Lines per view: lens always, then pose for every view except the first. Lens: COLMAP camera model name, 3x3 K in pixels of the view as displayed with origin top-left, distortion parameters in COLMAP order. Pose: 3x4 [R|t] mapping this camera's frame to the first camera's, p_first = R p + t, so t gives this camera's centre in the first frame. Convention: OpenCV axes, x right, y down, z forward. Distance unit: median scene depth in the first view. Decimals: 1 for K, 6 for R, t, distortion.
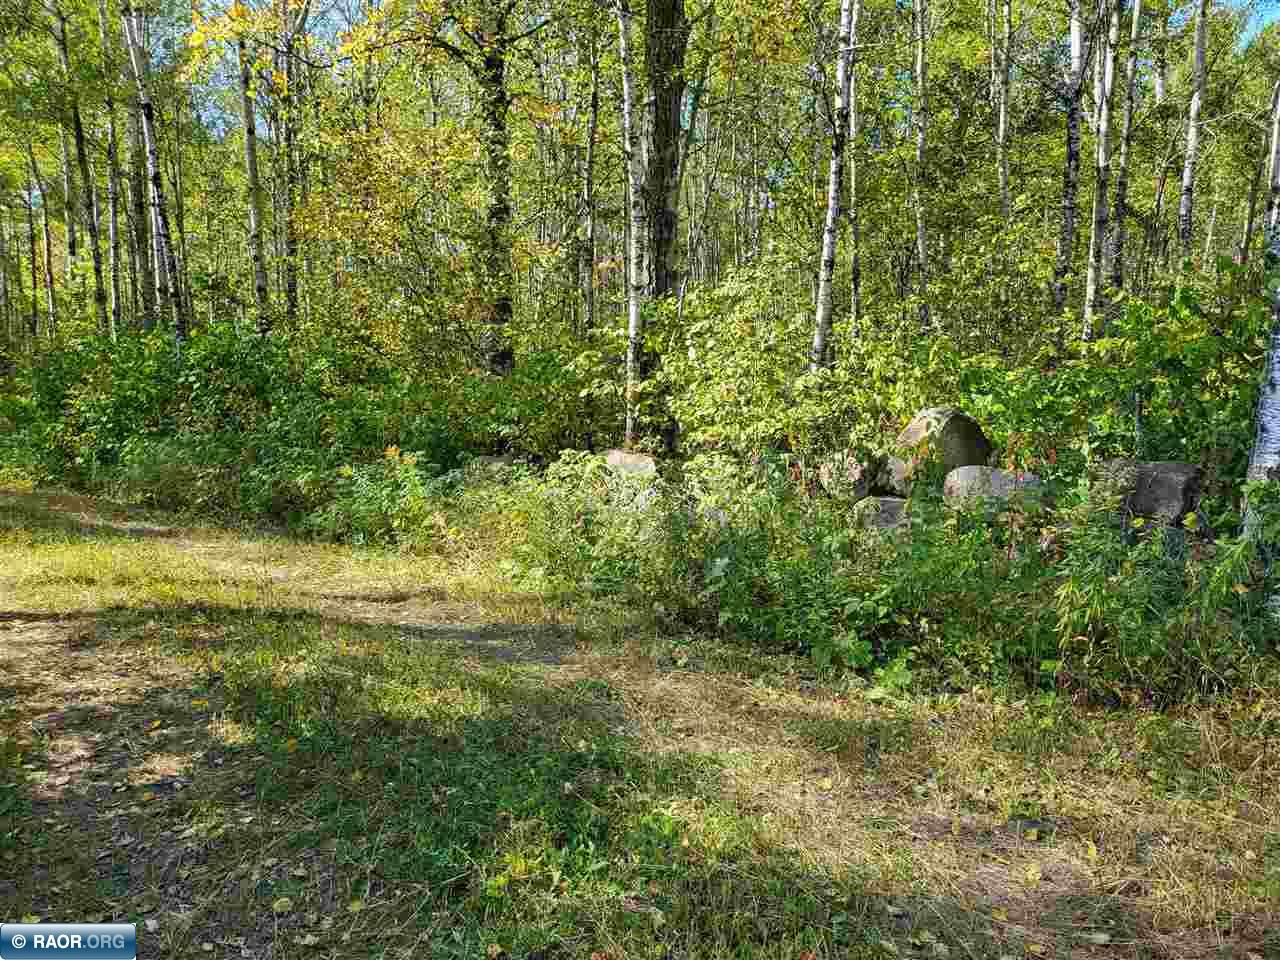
lens RADIAL K [[895.6, 0, 639.2], [0, 895.6, 484.9], [0, 0, 1]] dist [0.013538, 0.002293]
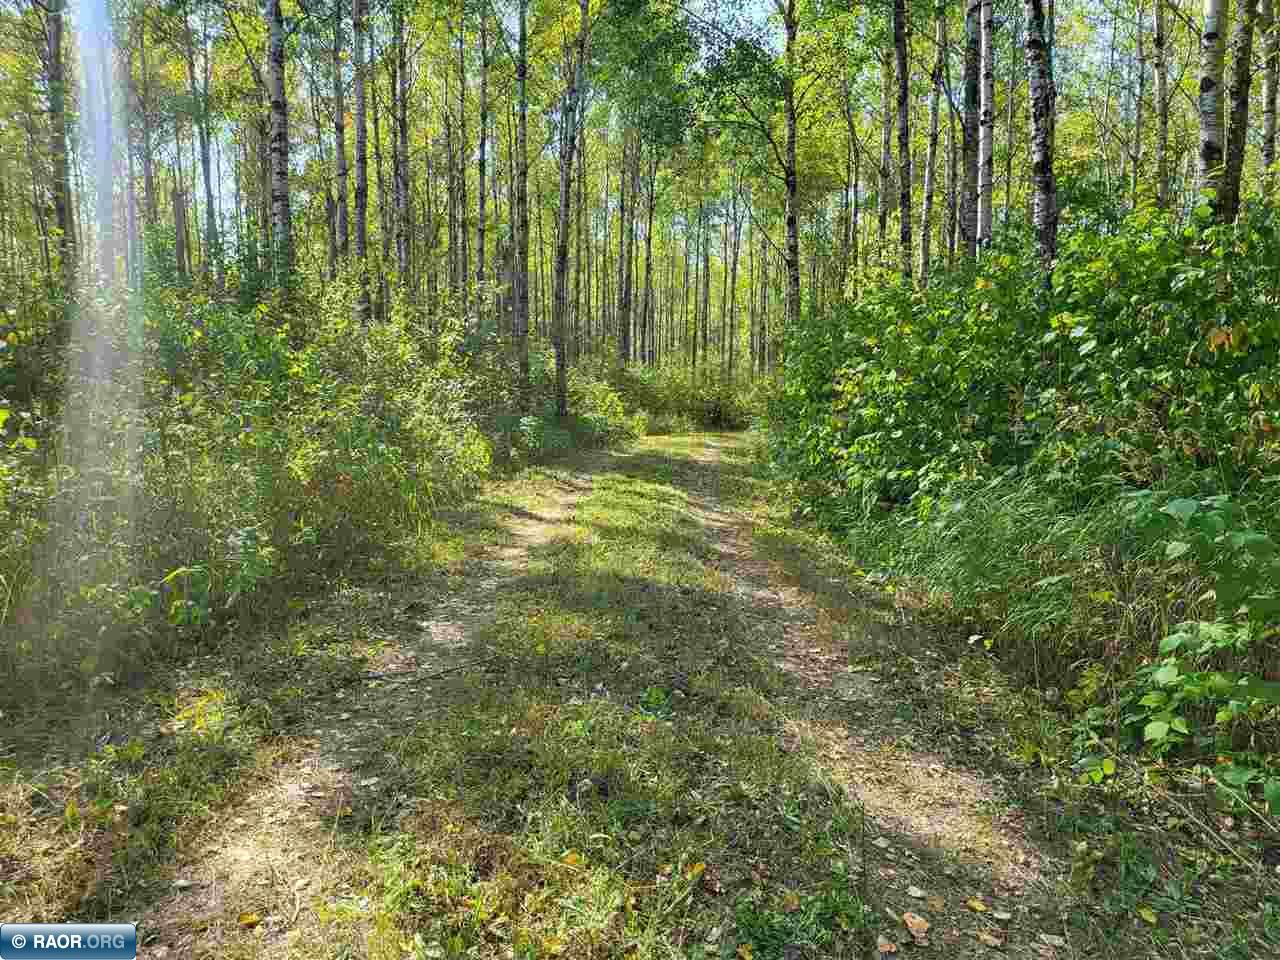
lens RADIAL K [[895.6, 0, 638.1], [0, 895.6, 482.5], [0, 0, 1]] dist [0.013538, 0.002293]
pose [[0.682443, 0.075806, -0.726998, -0.317882], [-0.076135, 0.996569, 0.032446, -0.043720], [0.726963, 0.033207, 0.685873, 0.546118]]
